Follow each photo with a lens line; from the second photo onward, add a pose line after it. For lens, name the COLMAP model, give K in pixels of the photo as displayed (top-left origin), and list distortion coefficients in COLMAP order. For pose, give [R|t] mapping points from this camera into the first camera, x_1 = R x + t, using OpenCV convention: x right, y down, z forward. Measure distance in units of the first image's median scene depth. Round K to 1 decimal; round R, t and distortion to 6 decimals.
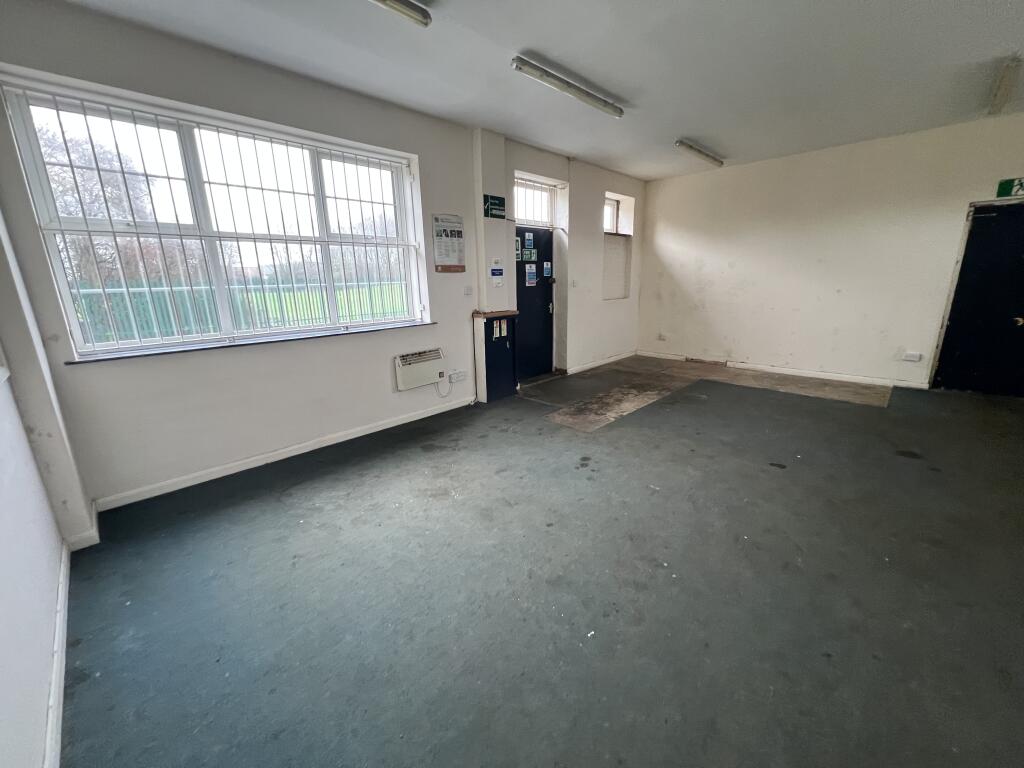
lens RADIAL K [[406.9, 0, 508.8], [0, 406.9, 382.9], [0, 0, 1]] dist [-0.001221, -0.000332]
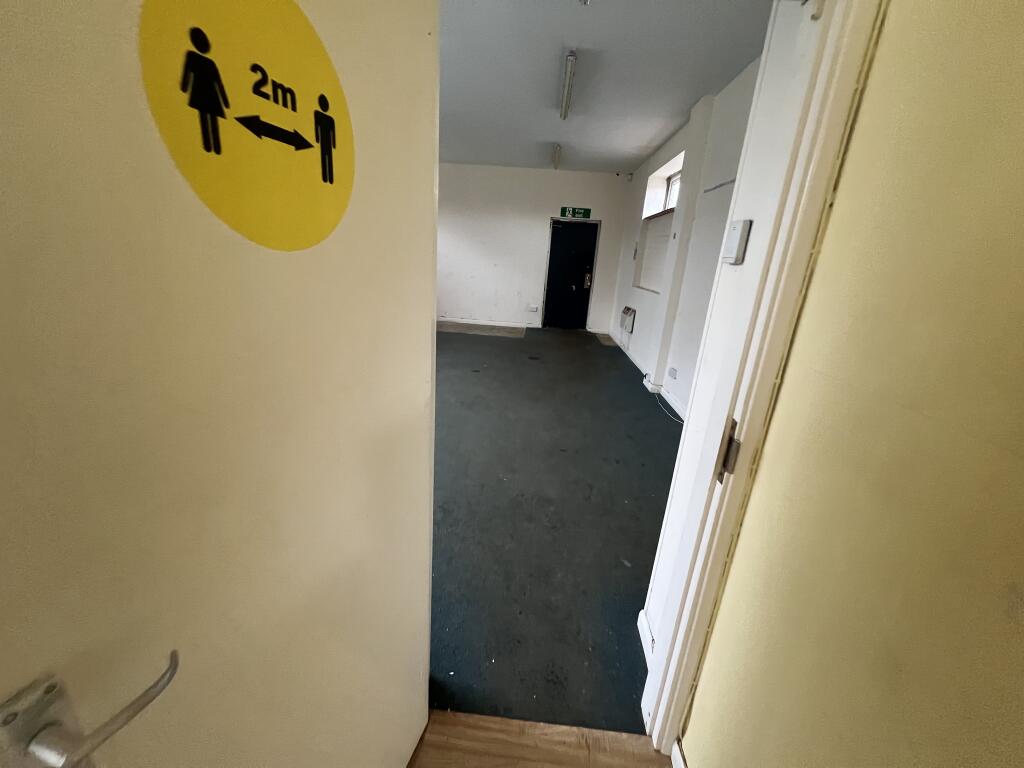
lens RADIAL K [[406.9, 0, 508.8], [0, 406.9, 382.9], [0, 0, 1]] dist [-0.001221, -0.000332]
pose [[0.760165, -0.126099, 0.637376, -0.182274], [0.078806, 0.991638, 0.102198, 0.060495], [-0.644933, -0.027458, 0.763746, -0.216295]]
